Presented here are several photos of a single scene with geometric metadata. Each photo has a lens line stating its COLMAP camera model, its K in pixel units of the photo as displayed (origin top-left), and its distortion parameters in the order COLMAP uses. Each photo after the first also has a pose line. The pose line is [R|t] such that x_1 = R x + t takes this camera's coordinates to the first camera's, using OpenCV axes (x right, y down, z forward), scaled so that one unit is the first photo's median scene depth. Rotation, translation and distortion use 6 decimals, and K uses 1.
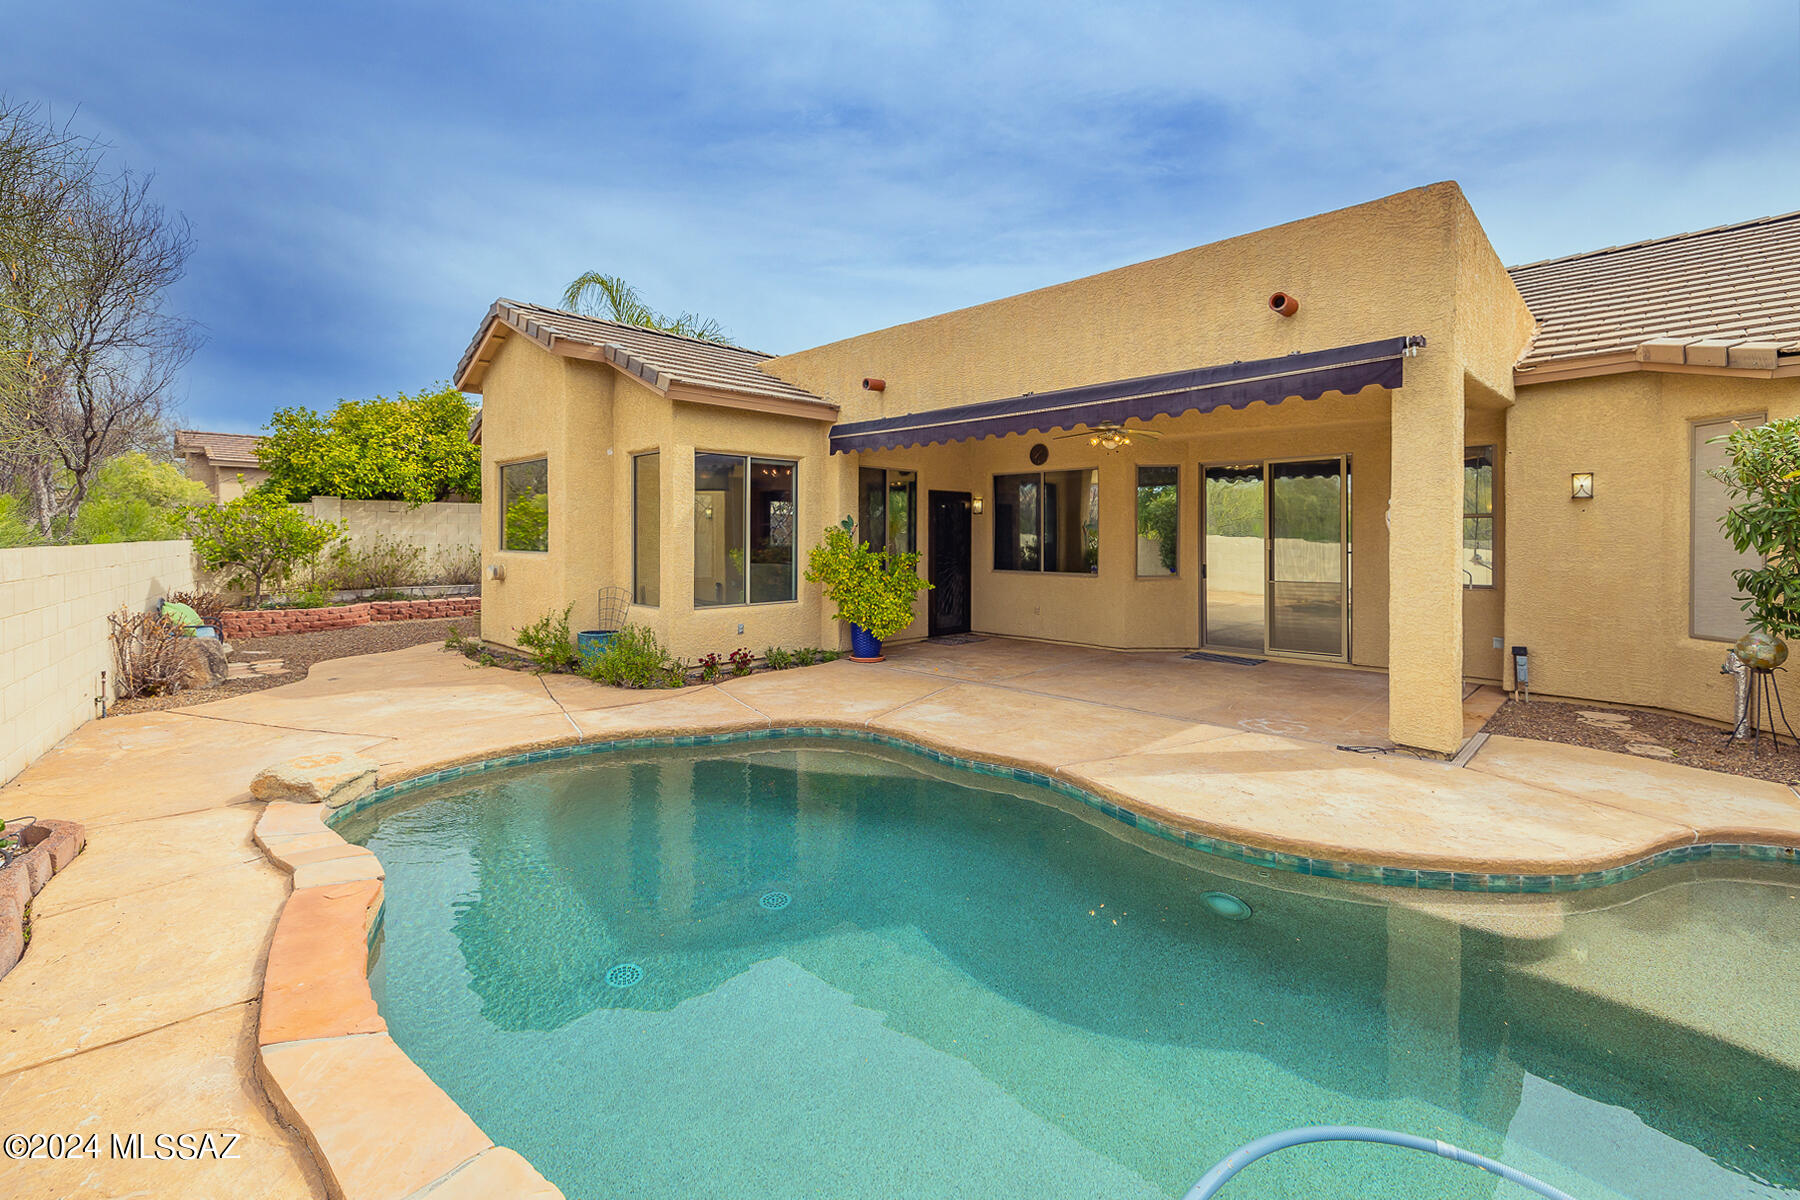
lens RADIAL K [[804.7, 0, 875.2], [0, 804.7, 534.5], [0, 0, 1]] dist [-0.003576, -0.000481]
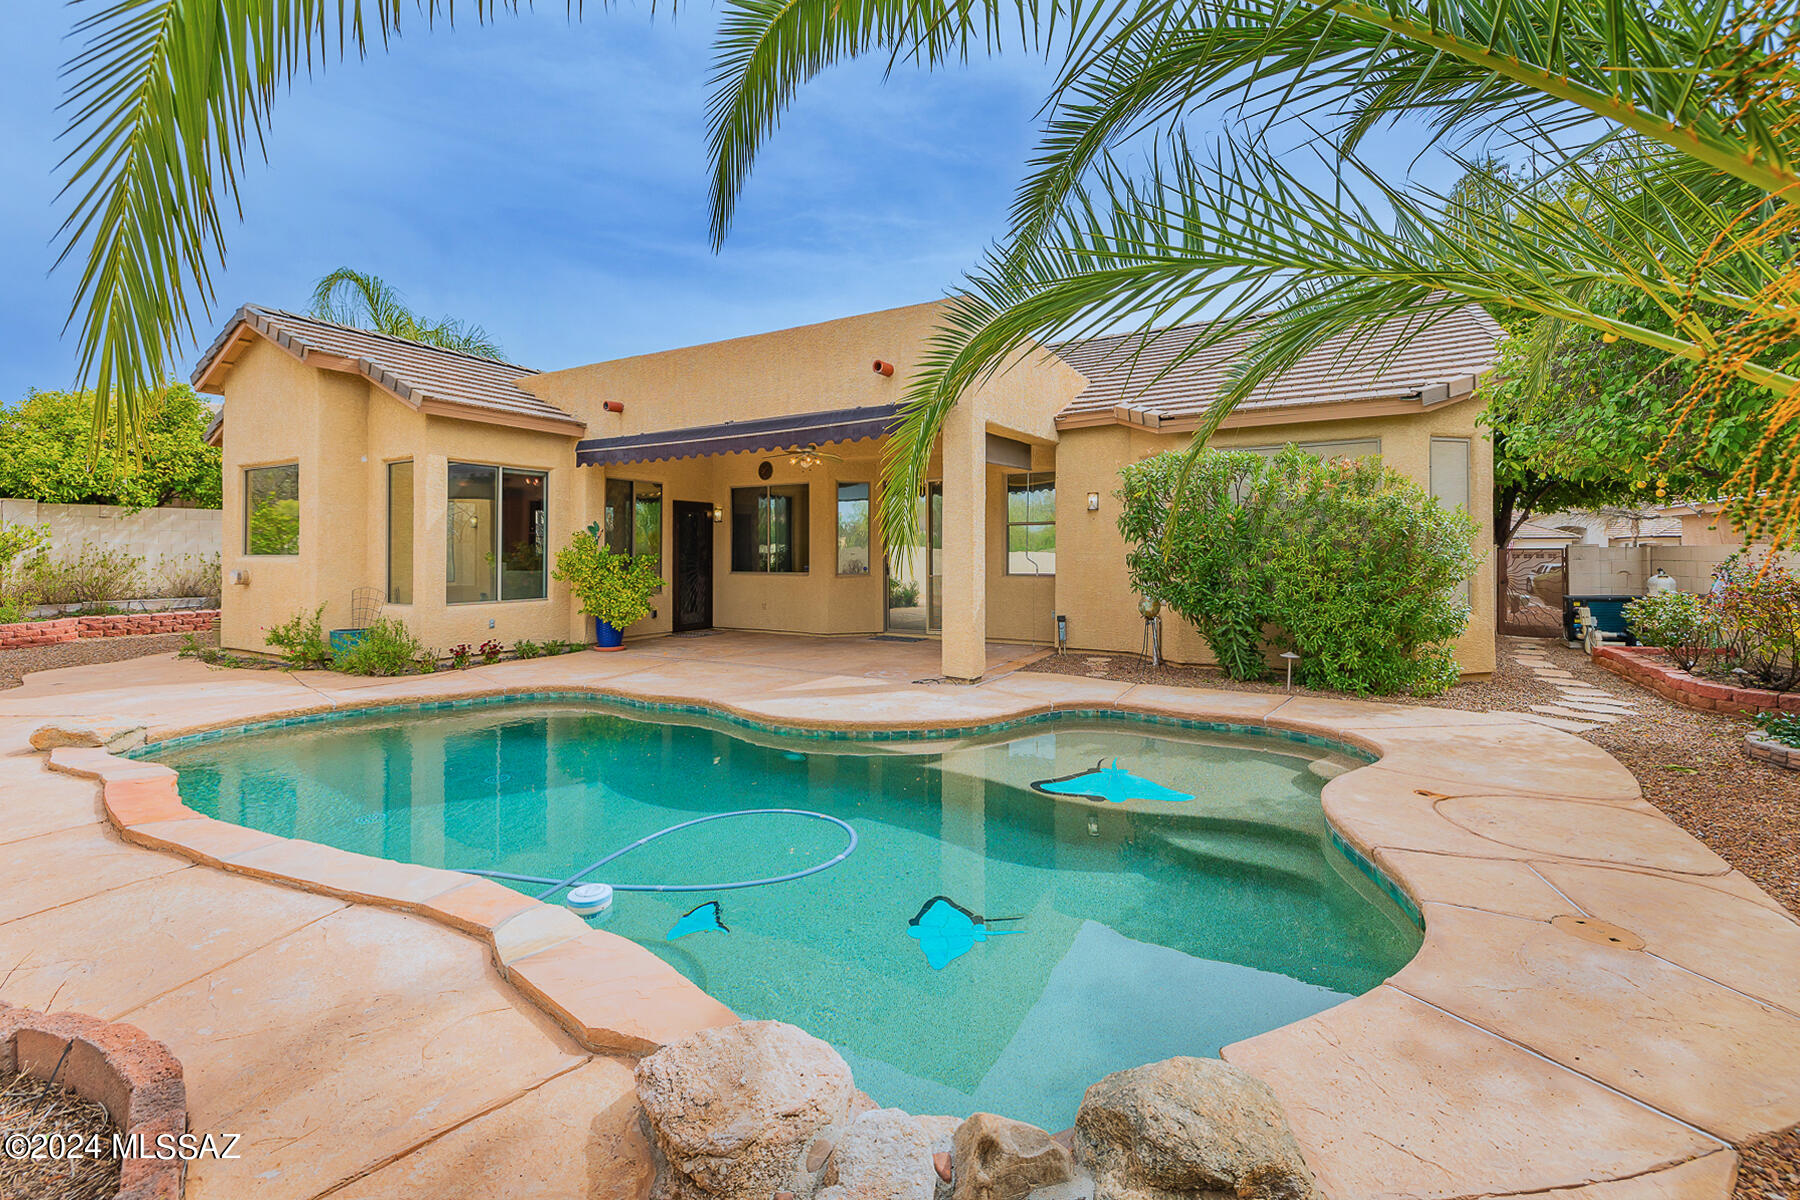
lens RADIAL K [[930.2, 0, 875.3], [0, 930.2, 557.5], [0, 0, 1]] dist [-0.002294, -0.000666]
pose [[0.983657, 0.004750, 0.179988, 0.118065], [-0.004707, 0.999989, -0.000667, 0.025403], [-0.179989, -0.000191, 0.983669, -0.340186]]
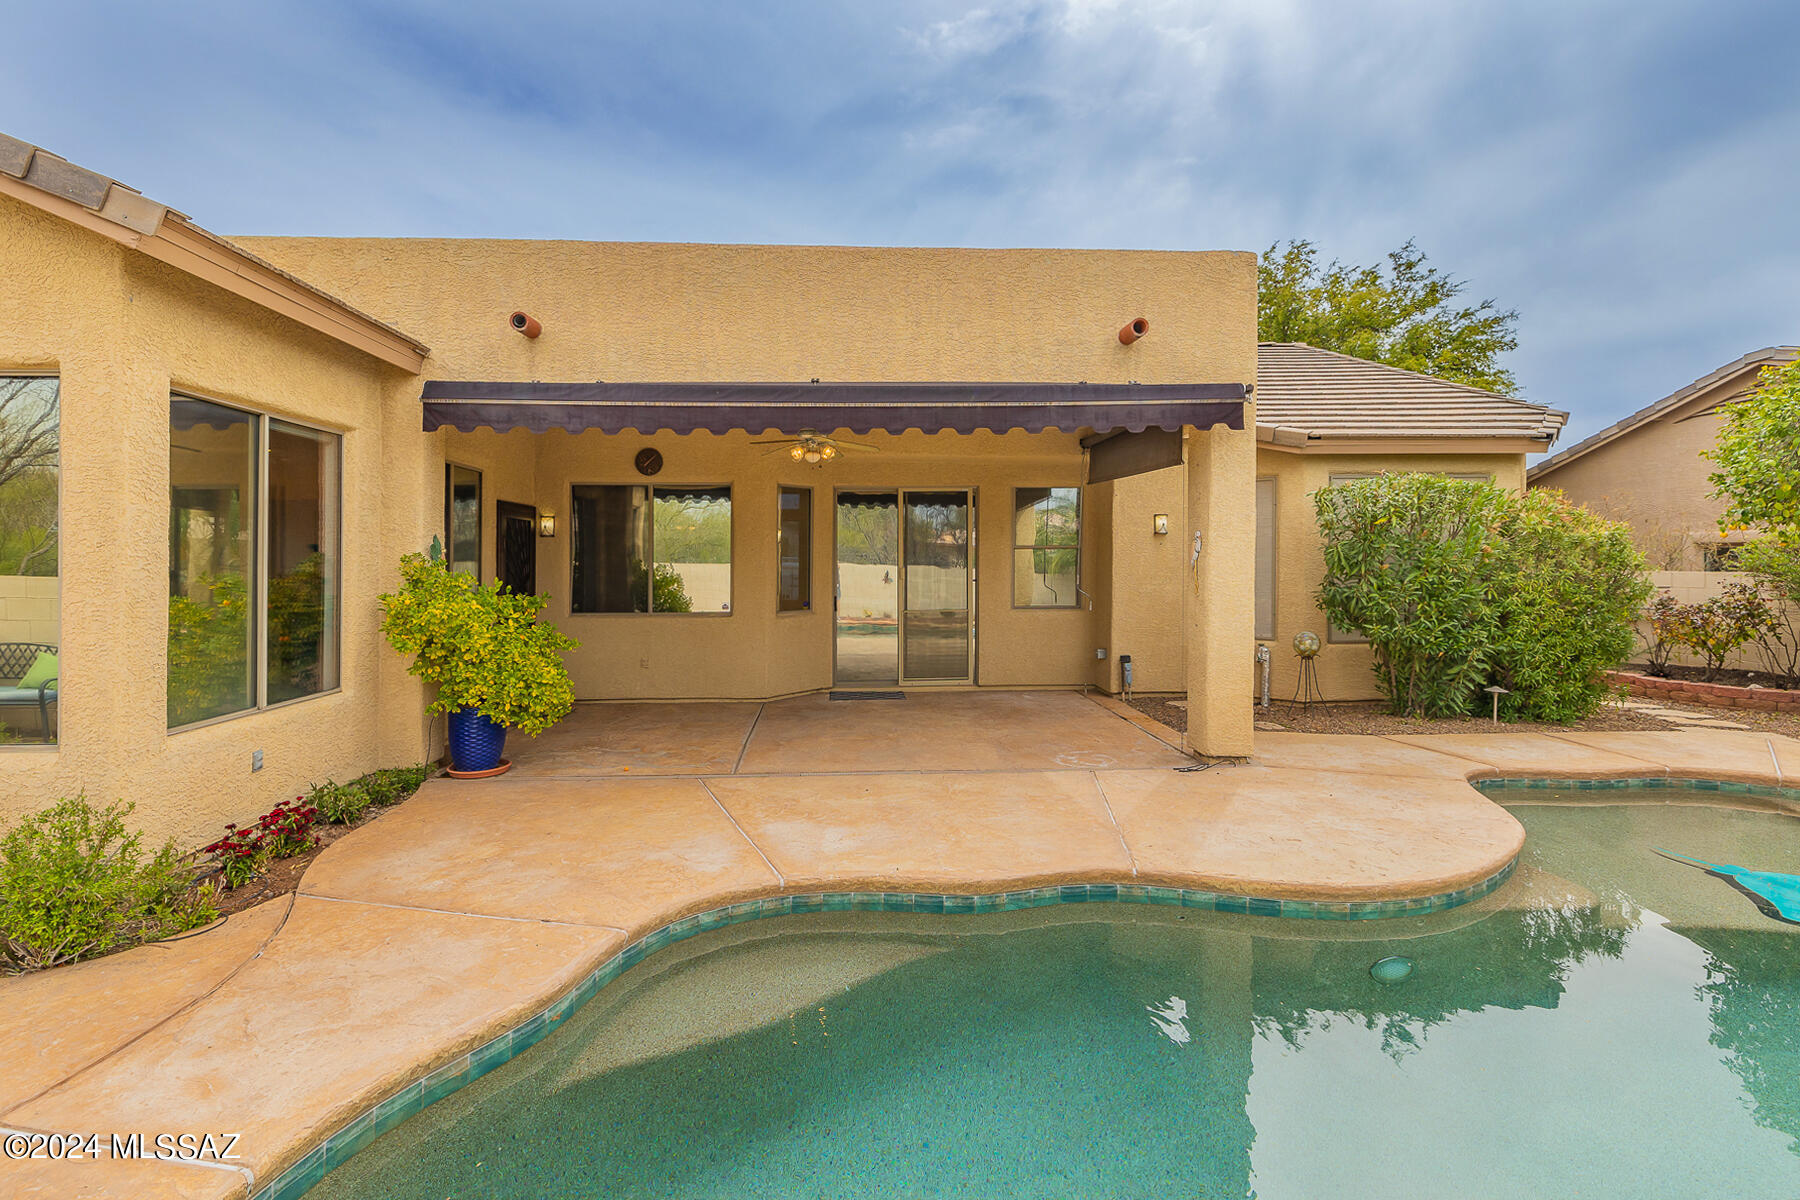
lens RADIAL K [[812.7, 0, 824.6], [0, 812.7, 561.1], [0, 0, 1]] dist [-0.001665, -0.000271]
pose [[0.648589, -0.003961, 0.761128, -0.305431], [0.004011, 0.999990, 0.001786, -0.004776], [-0.761128, 0.001895, 0.648599, 0.394825]]
